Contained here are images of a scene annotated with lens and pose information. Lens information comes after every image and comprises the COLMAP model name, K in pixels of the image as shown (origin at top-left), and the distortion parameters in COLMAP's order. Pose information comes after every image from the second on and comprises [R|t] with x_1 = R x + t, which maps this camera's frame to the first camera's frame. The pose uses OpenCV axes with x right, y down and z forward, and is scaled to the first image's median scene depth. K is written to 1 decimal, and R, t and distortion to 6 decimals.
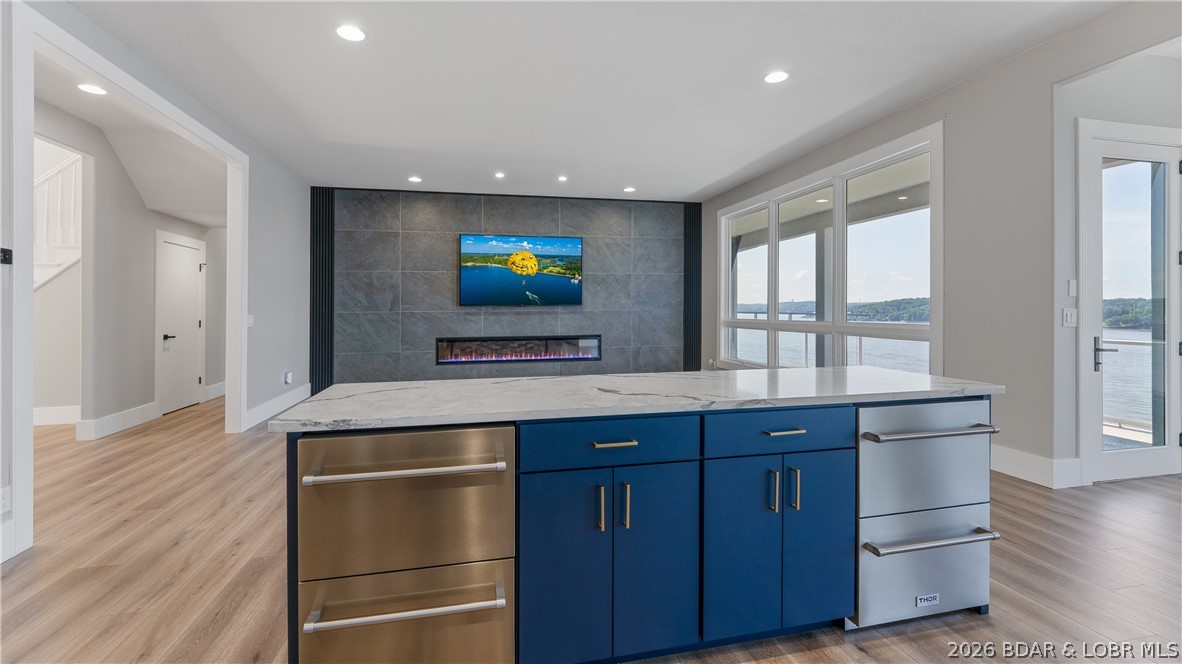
lens RADIAL K [[496.3, 0, 574.0], [0, 496.3, 307.3], [0, 0, 1]] dist [-0.002280, -0.000007]
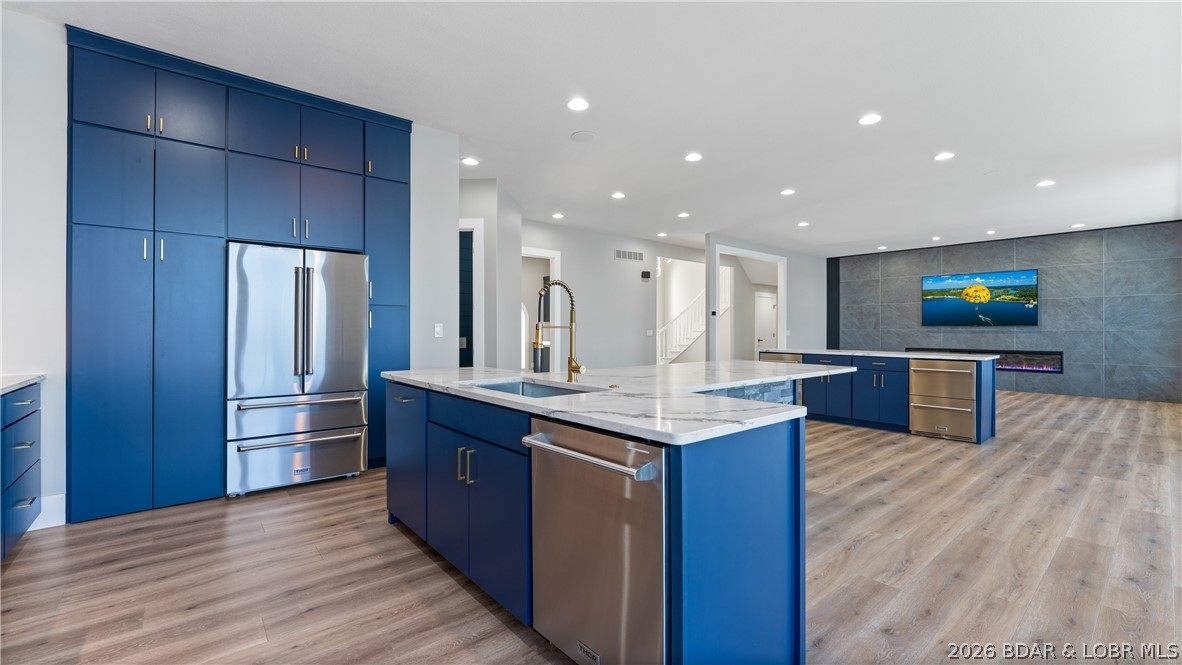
lens RADIAL K [[496.3, 0, 588.5], [0, 496.3, 332.6], [0, 0, 1]] dist [-0.002280, -0.000007]
pose [[0.473275, 0.012219, -0.880830, 0.572402], [-0.003453, 0.999922, 0.012015, 0.001788], [0.880908, -0.002645, 0.473280, -0.533269]]
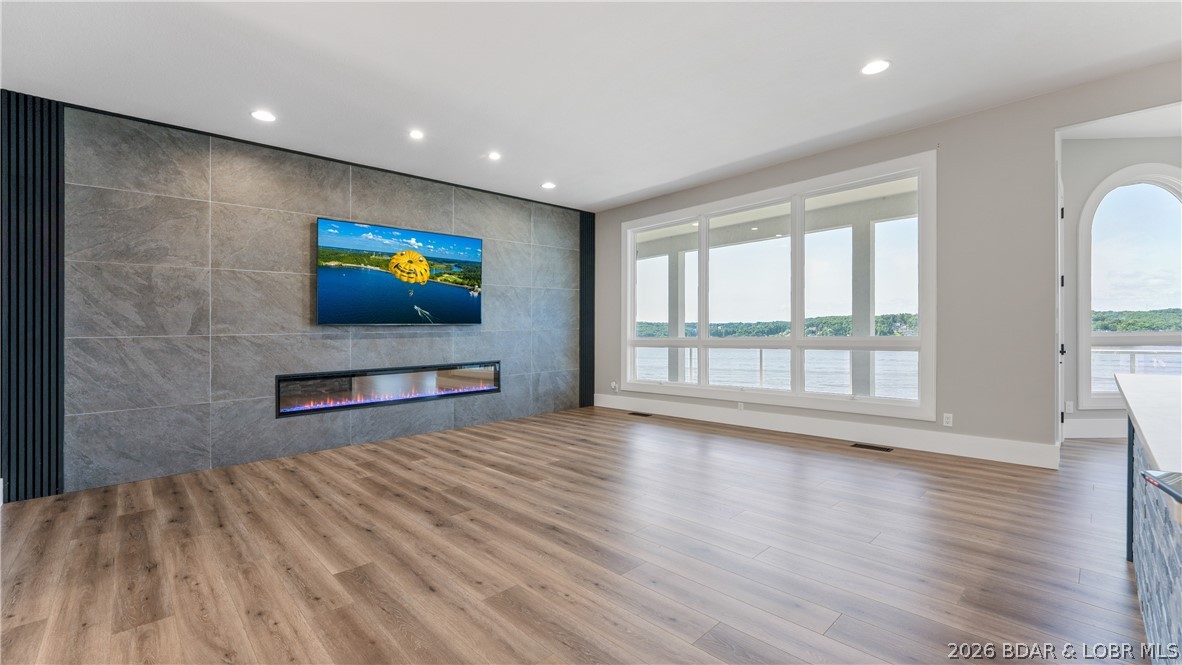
lens RADIAL K [[496.3, 0, 583.2], [0, 496.3, 334.4], [0, 0, 1]] dist [-0.002280, -0.000007]
pose [[0.858642, -0.013183, 0.512407, -0.259921], [0.011040, 0.999913, 0.007226, 0.008027], [-0.512458, -0.000548, 0.858712, 0.240703]]
